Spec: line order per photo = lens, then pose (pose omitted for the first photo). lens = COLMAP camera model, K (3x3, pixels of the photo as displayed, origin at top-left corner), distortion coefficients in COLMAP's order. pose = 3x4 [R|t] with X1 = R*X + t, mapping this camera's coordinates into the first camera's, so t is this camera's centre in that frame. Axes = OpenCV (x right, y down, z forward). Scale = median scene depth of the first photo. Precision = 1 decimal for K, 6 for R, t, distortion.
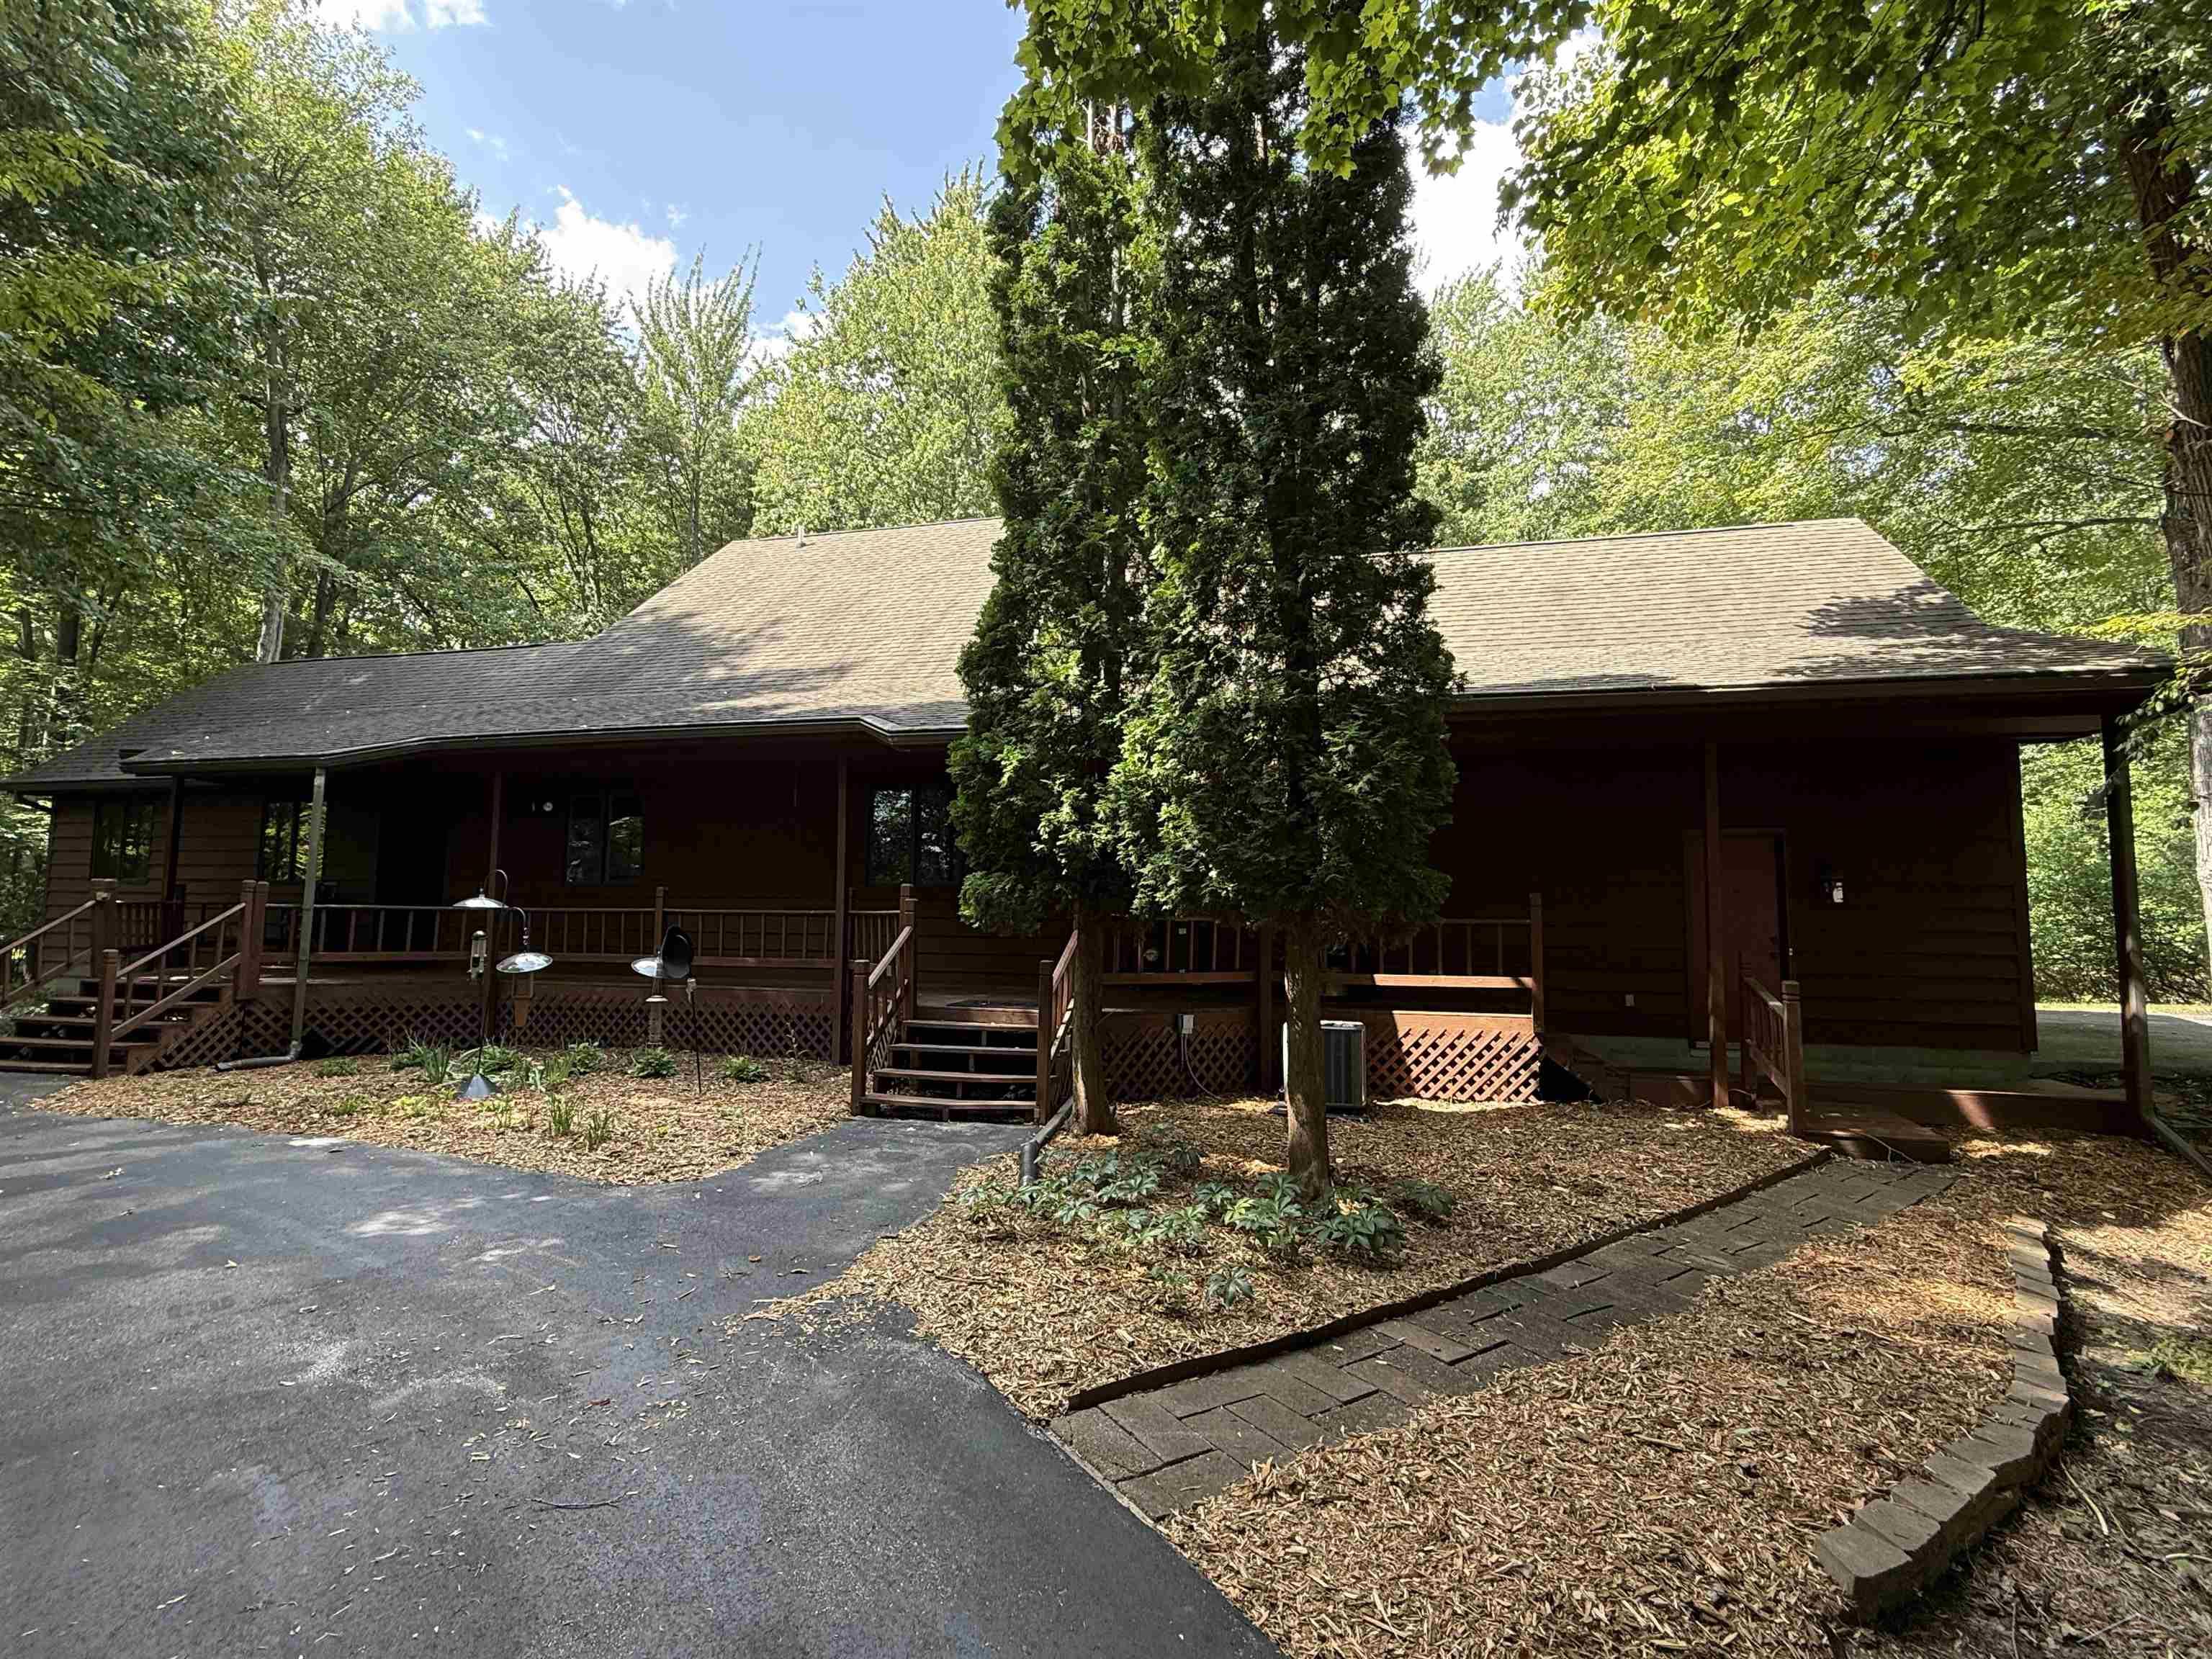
lens RADIAL K [[958.7, 0, 1106.0], [0, 958.7, 829.5], [0, 0, 1]] dist [0.001226, 0.000116]
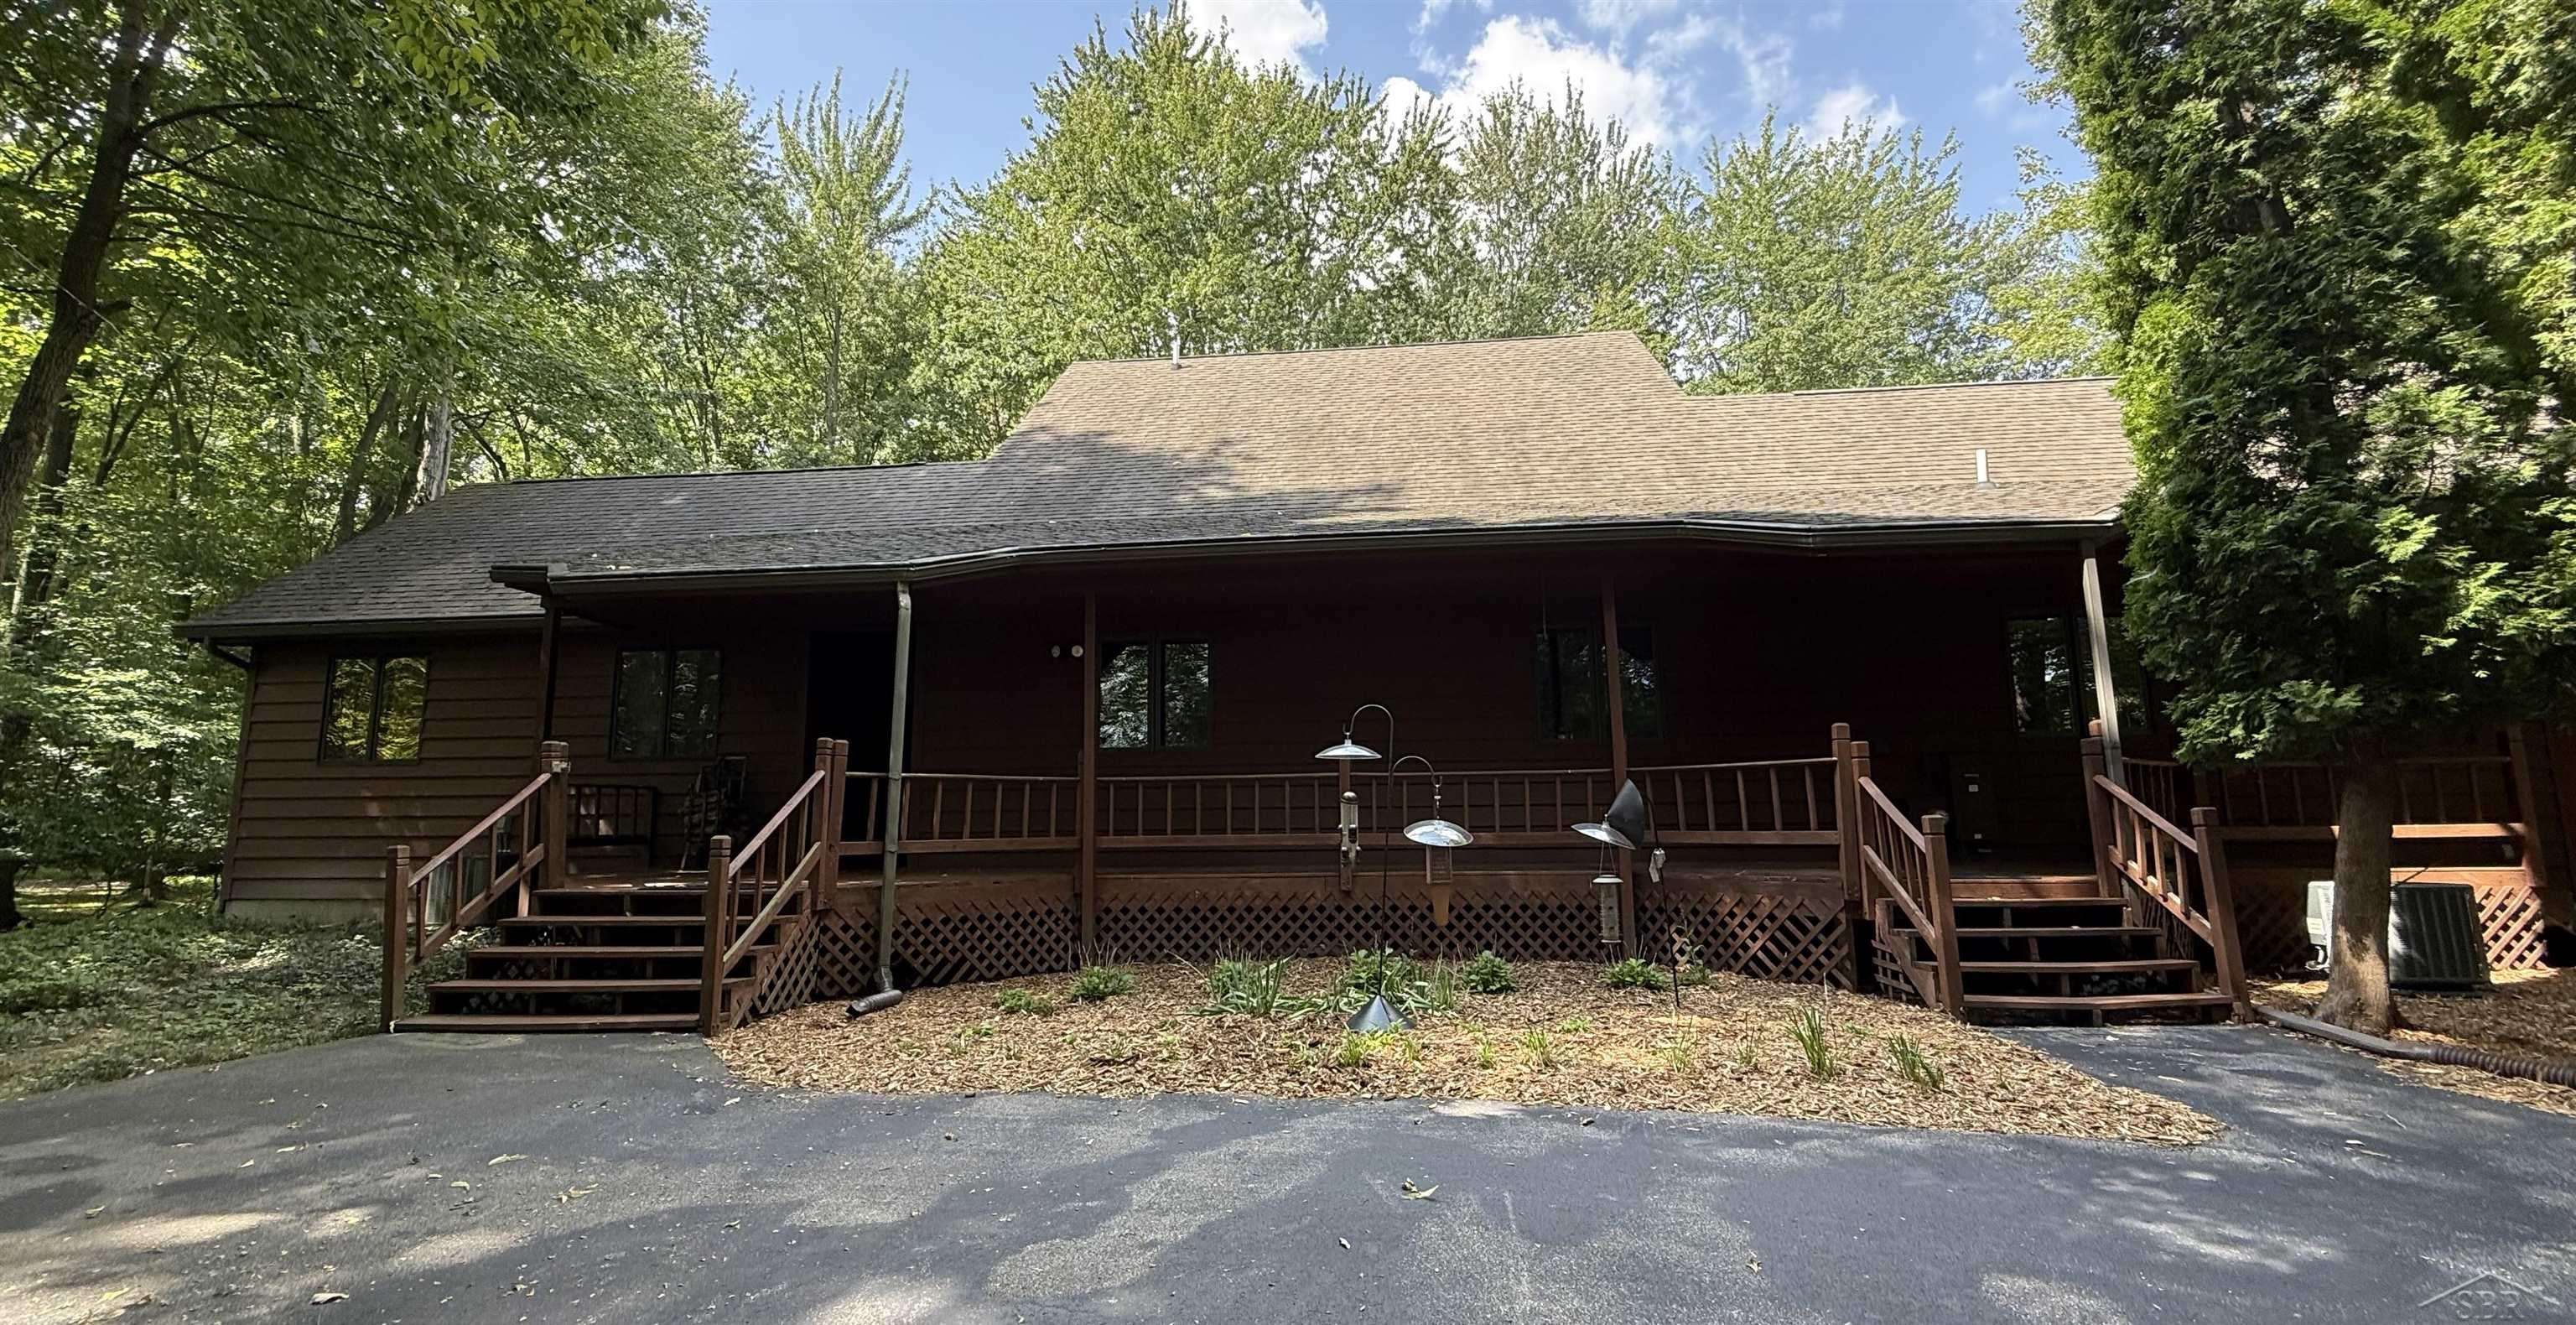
lens RADIAL K [[996.0, 0, 1288.0], [0, 996.0, 662.5], [0, 0, 1]] dist [-0.001210, 0.000117]
pose [[0.988609, 0.000303, 0.150509, -0.791493], [0.009356, 0.997940, -0.063466, 0.056313], [-0.150219, 0.064151, 0.986569, 0.272341]]
